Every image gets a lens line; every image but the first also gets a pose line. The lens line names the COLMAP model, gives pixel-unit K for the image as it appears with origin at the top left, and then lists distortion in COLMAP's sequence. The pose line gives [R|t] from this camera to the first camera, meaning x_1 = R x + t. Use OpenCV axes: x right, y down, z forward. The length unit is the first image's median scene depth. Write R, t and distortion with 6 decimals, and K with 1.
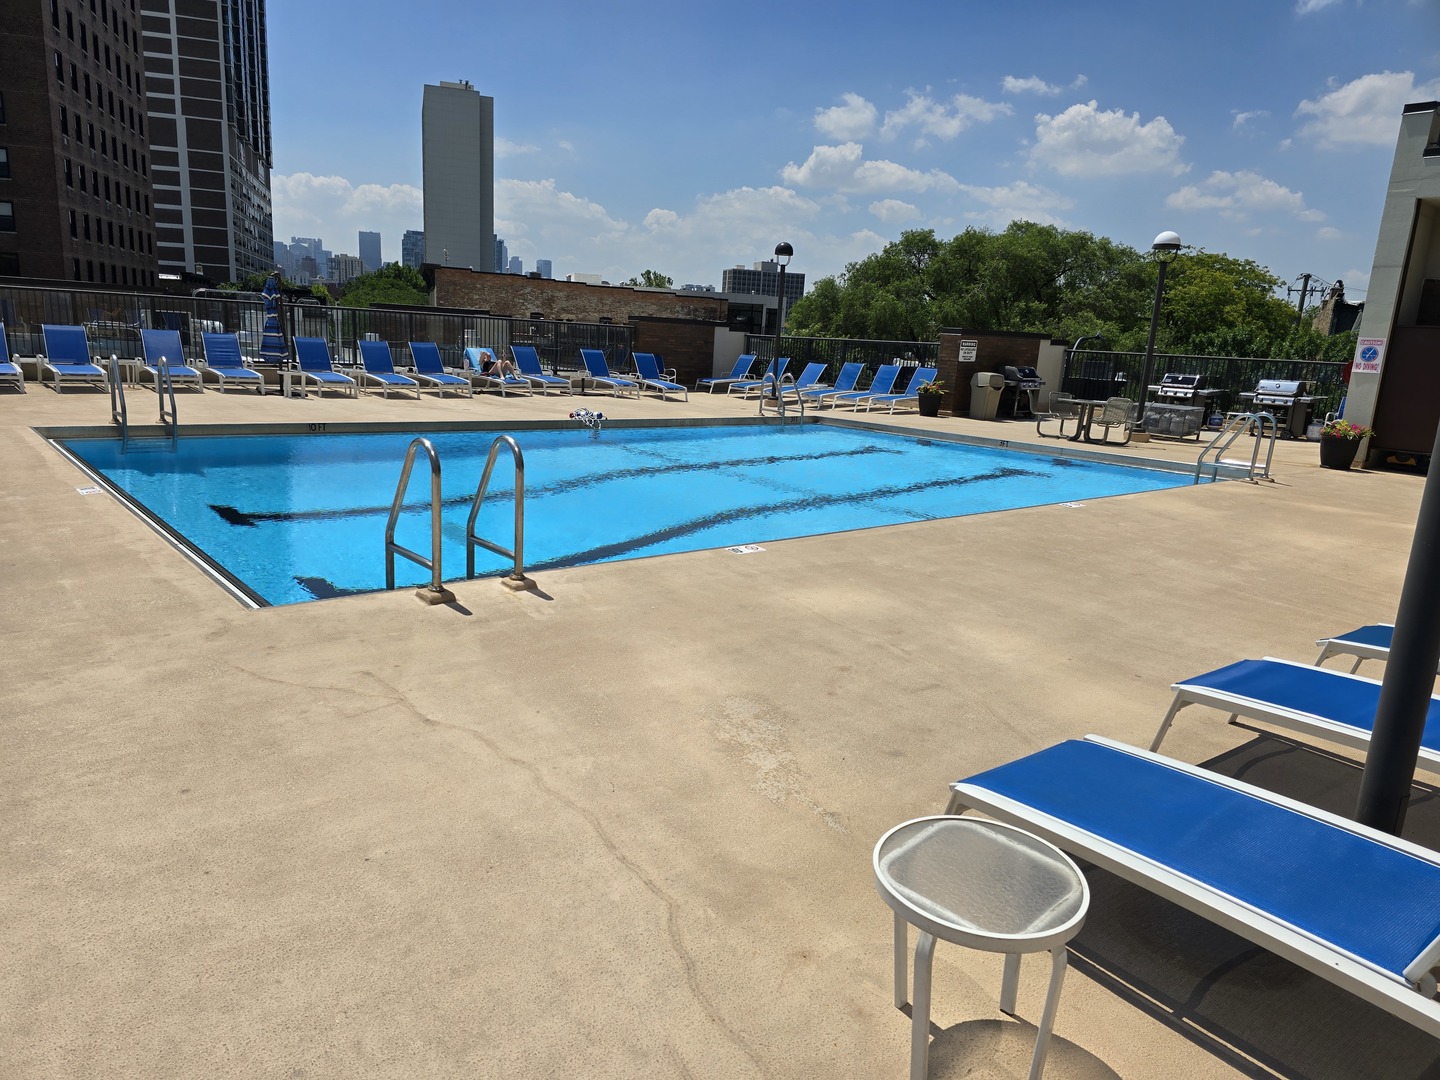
lens RADIAL K [[977.1, 0, 725.5], [0, 977.1, 540.2], [0, 0, 1]] dist [0.045746, -0.005323]
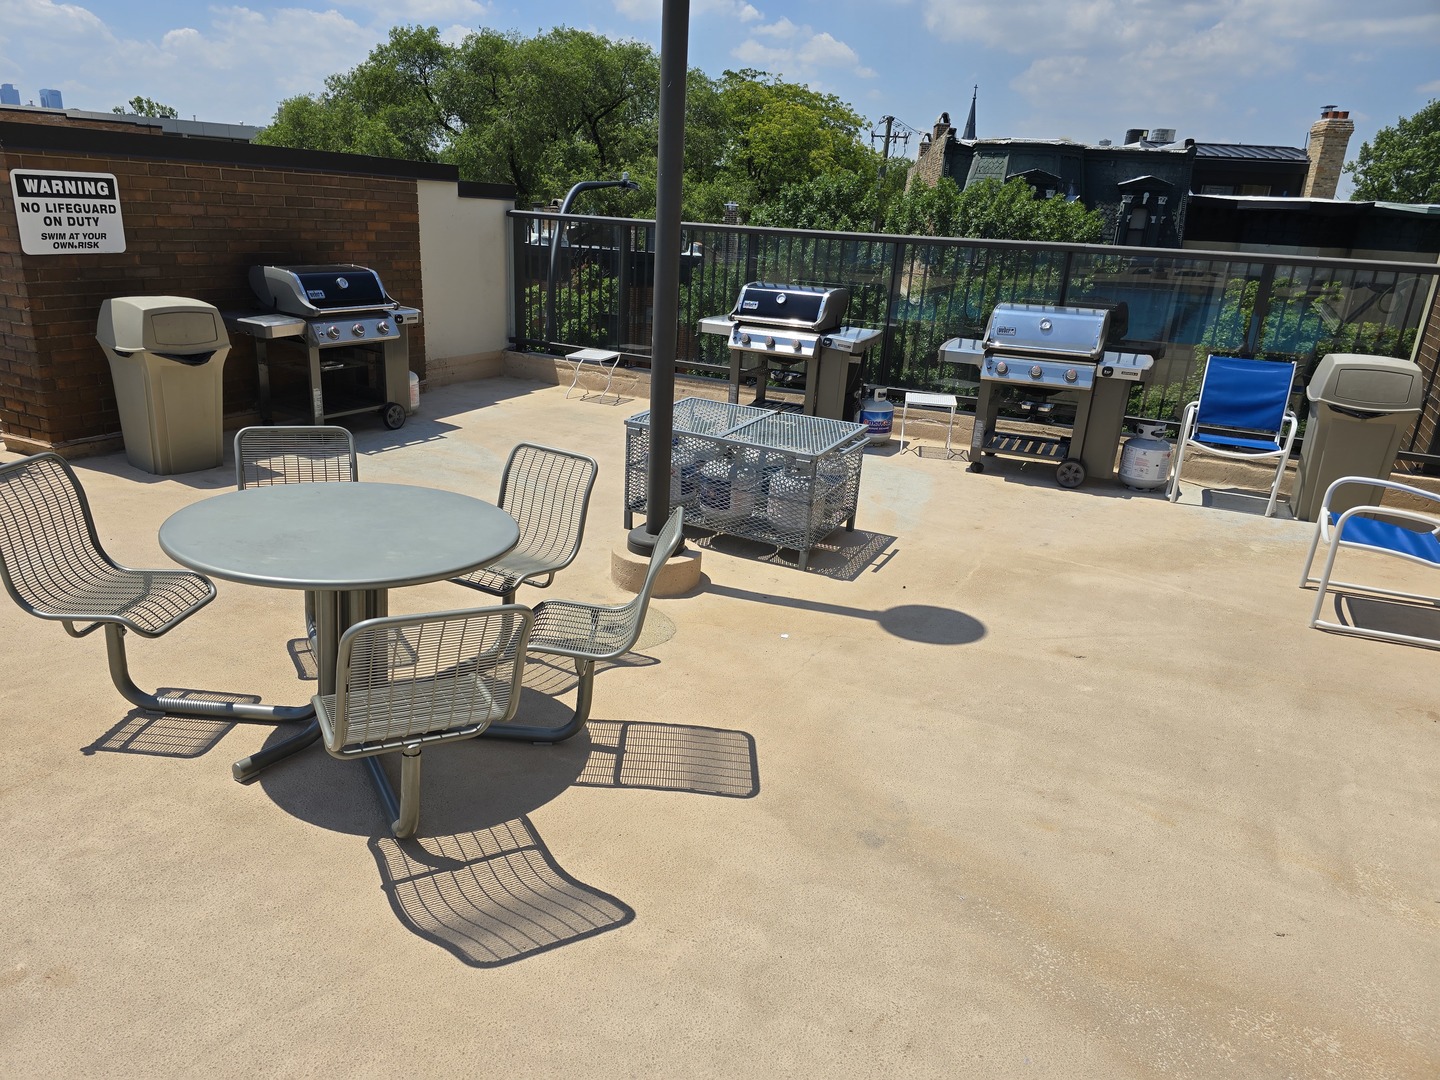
lens RADIAL K [[977.1, 0, 718.9], [0, 977.1, 538.7], [0, 0, 1]] dist [0.045746, -0.005323]
pose [[0.928026, -0.124354, 0.351148, 0.116424], [0.076182, 0.986069, 0.147867, -0.050378], [-0.364644, -0.110473, 0.924571, 0.256327]]
